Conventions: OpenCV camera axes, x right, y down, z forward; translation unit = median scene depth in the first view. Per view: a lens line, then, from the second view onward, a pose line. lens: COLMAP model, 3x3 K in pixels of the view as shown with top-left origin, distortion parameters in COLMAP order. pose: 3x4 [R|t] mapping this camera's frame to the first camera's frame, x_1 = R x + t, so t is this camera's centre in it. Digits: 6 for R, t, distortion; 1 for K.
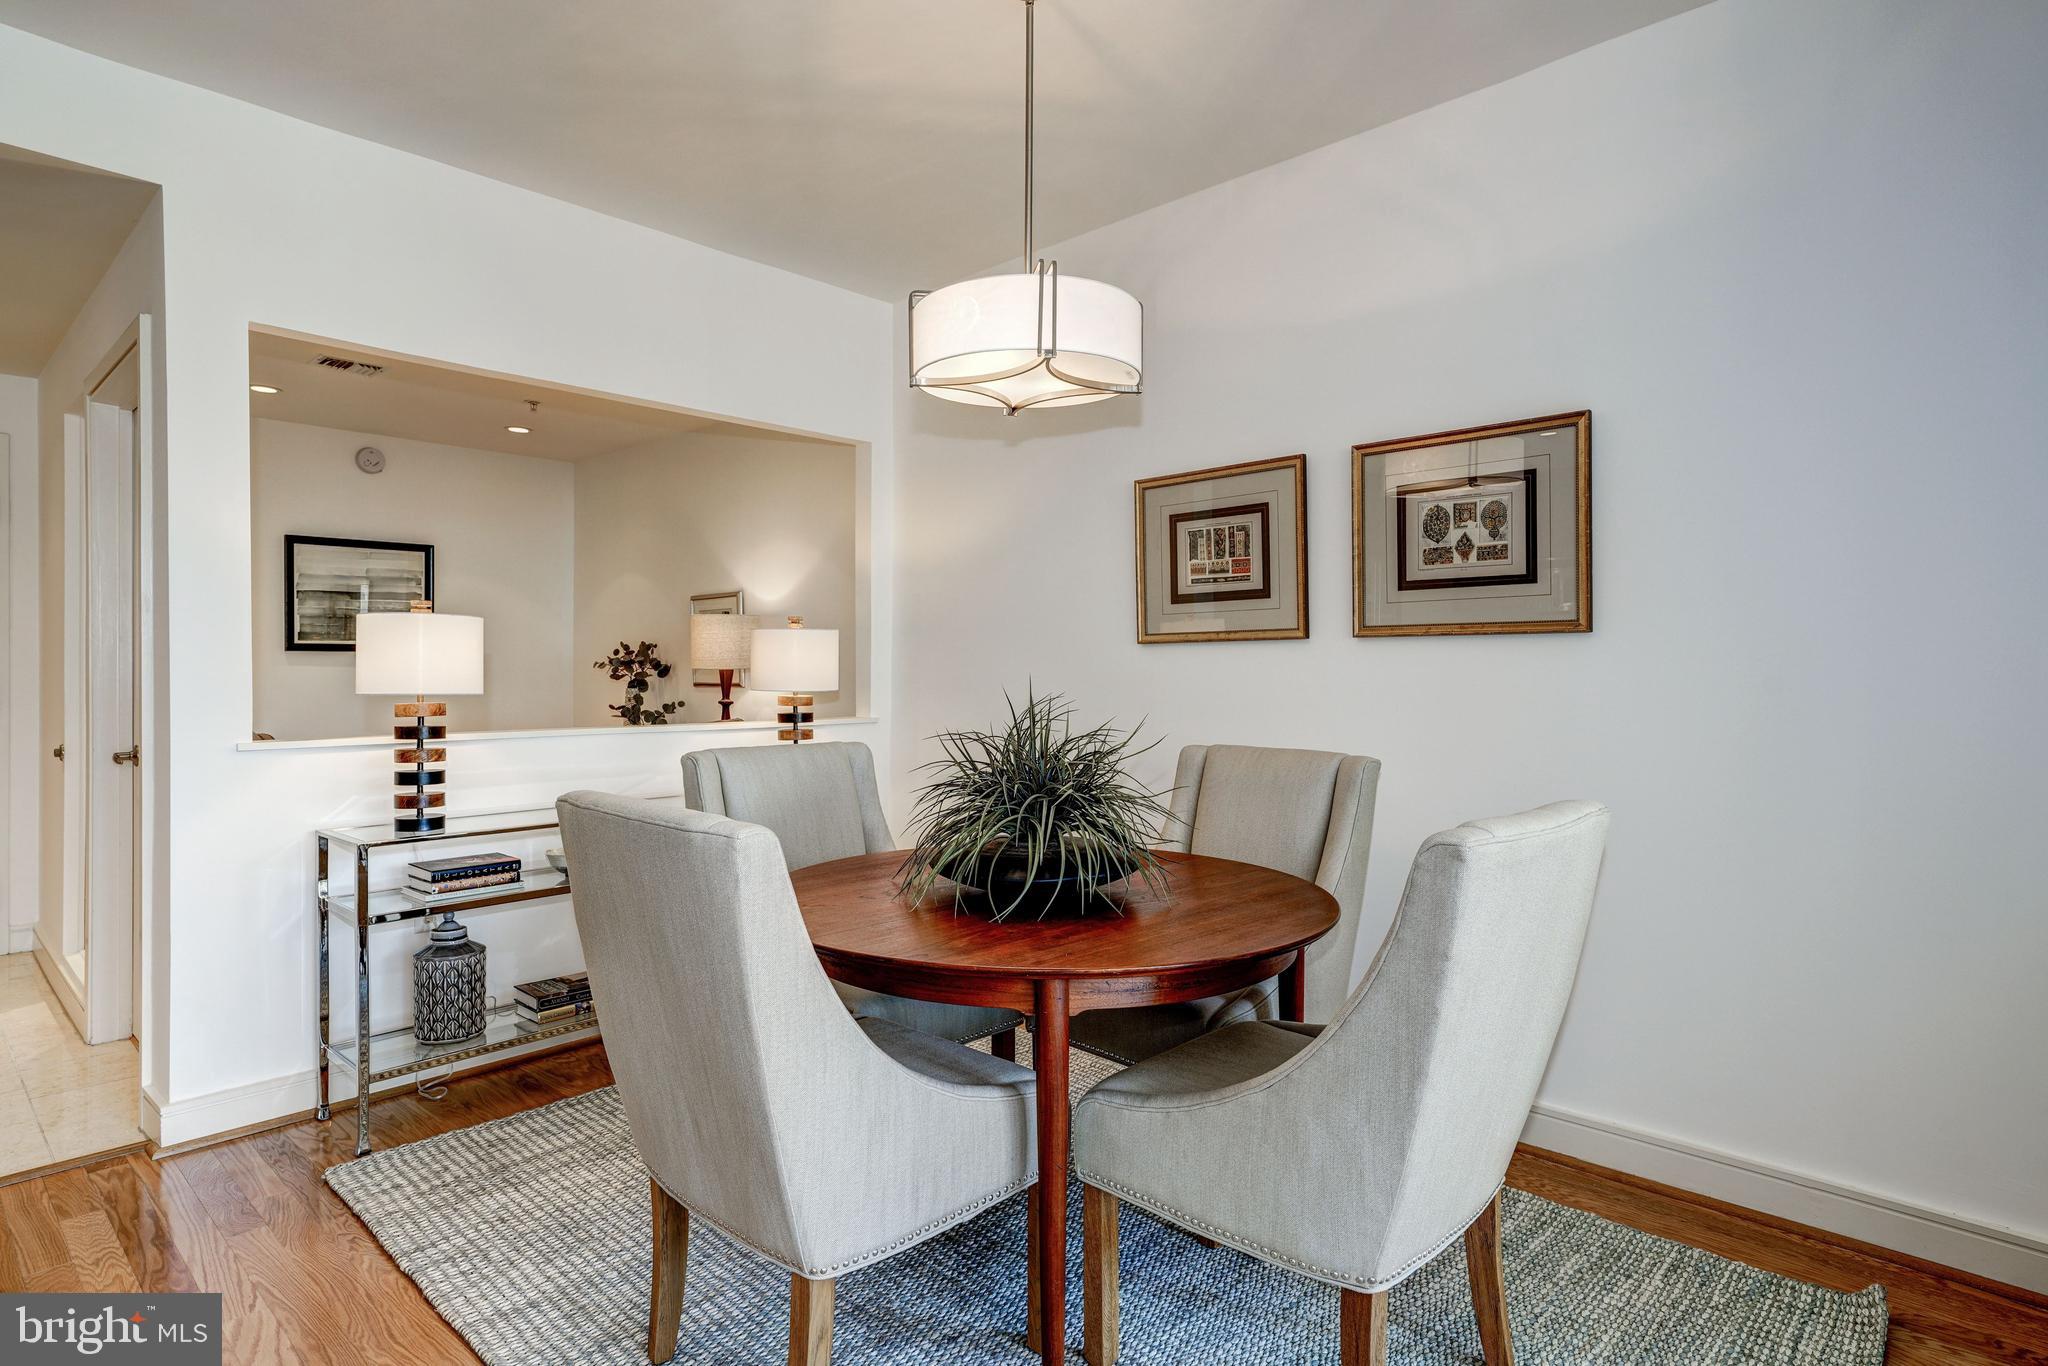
lens RADIAL K [[1089.5, 0, 1024.0], [0, 1089.5, 683.0], [0, 0, 1]] dist [0.001514, 0.000426]
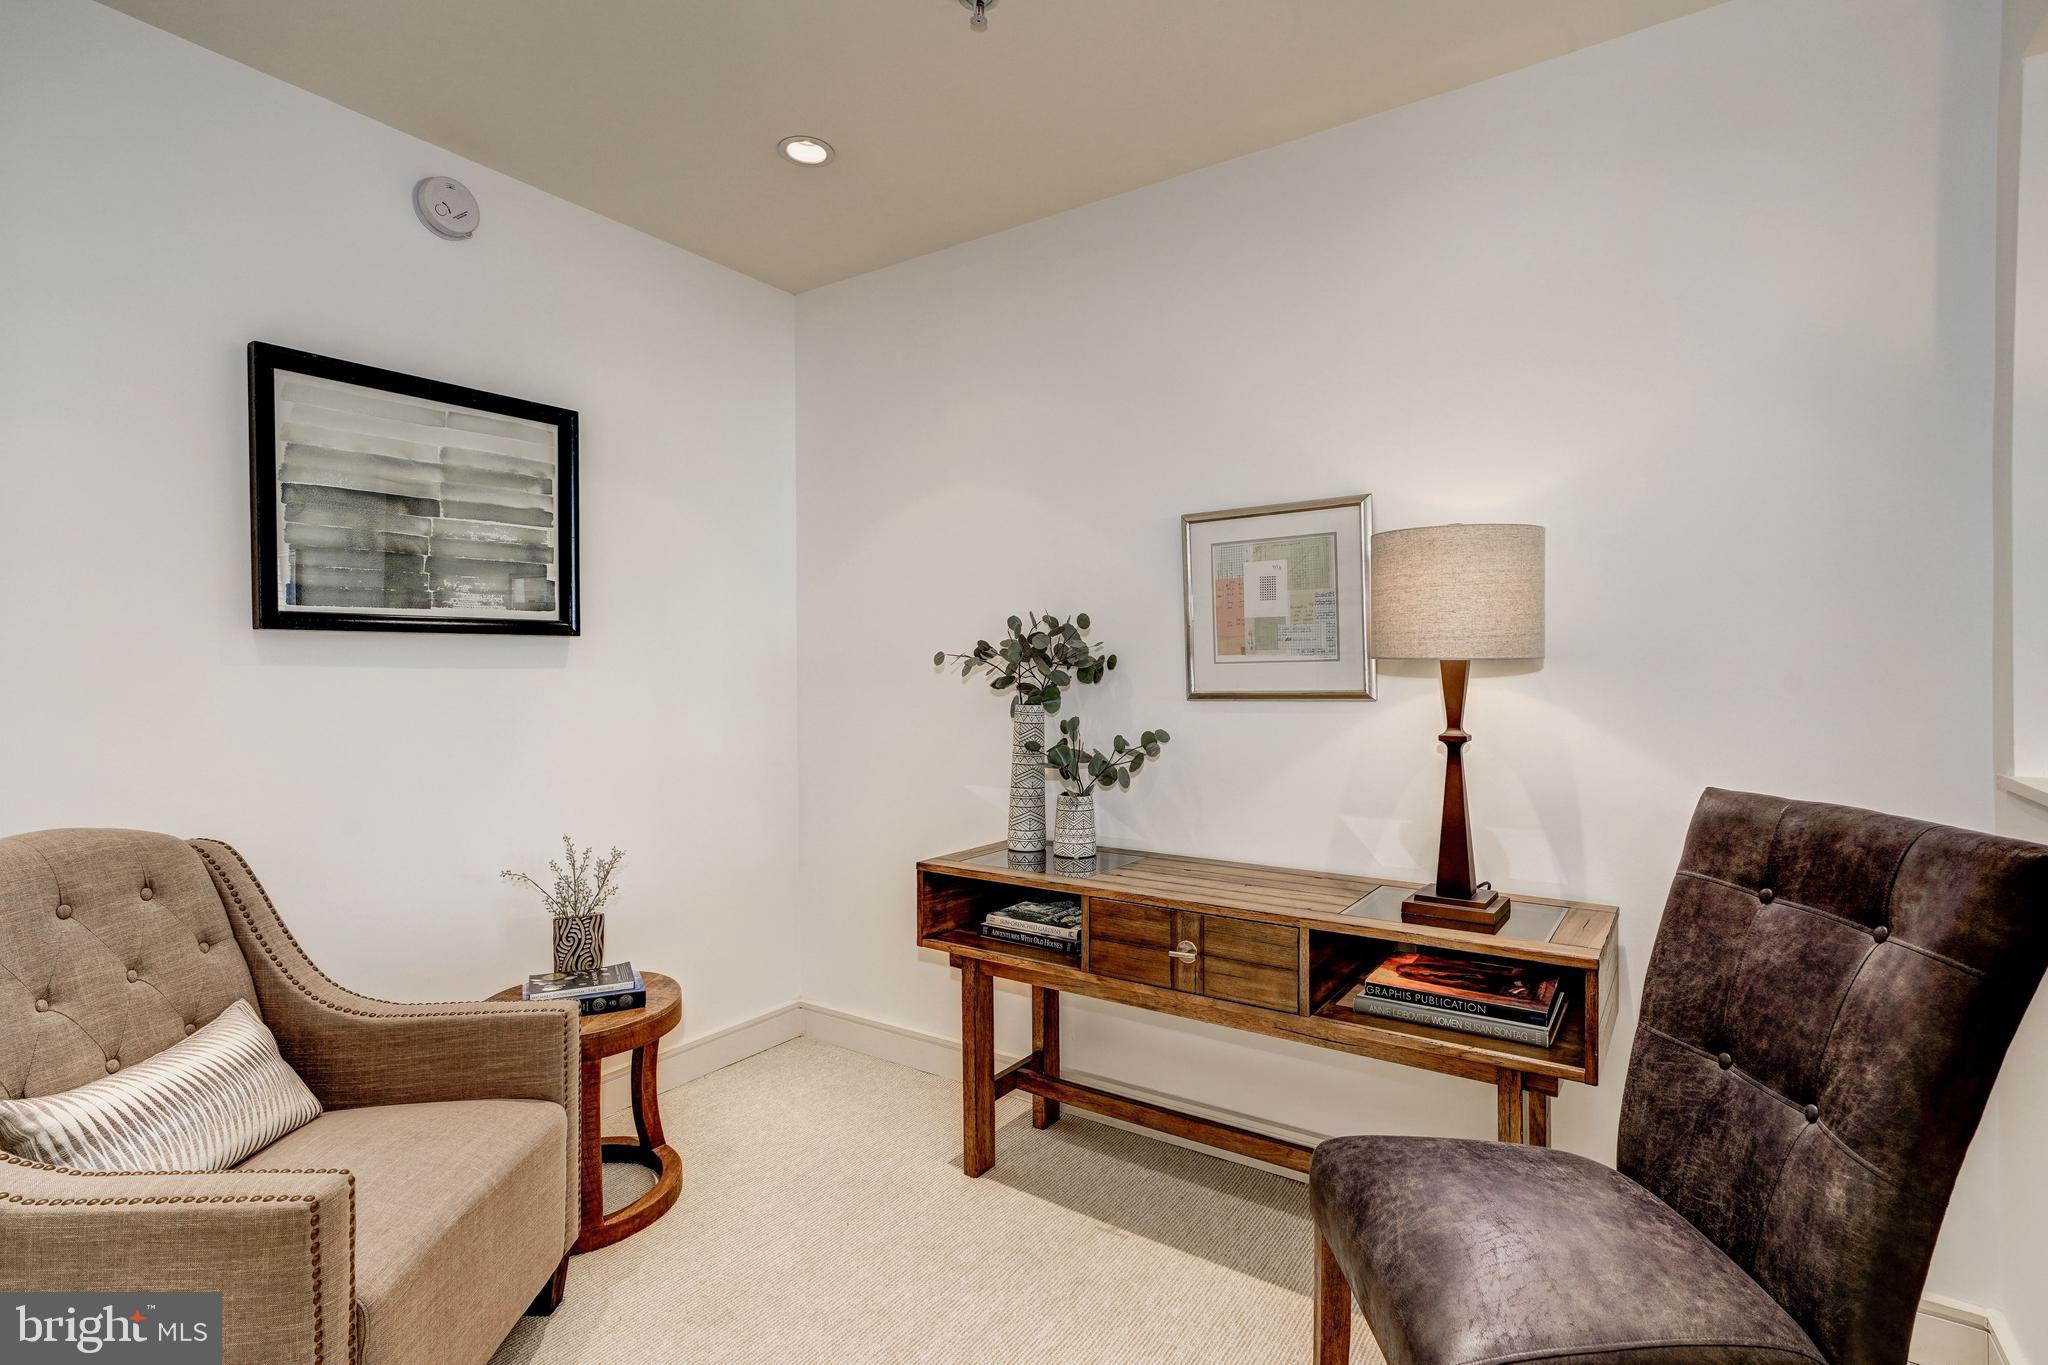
lens RADIAL K [[950.8, 0, 1013.1], [0, 950.8, 683.8], [0, 0, 1]] dist [0.003388, 0.000527]
pose [[0.987447, -0.014311, 0.157298, -0.447502], [0.014075, 0.999898, 0.002615, -0.005747], [-0.157320, -0.000369, 0.987548, 0.593668]]
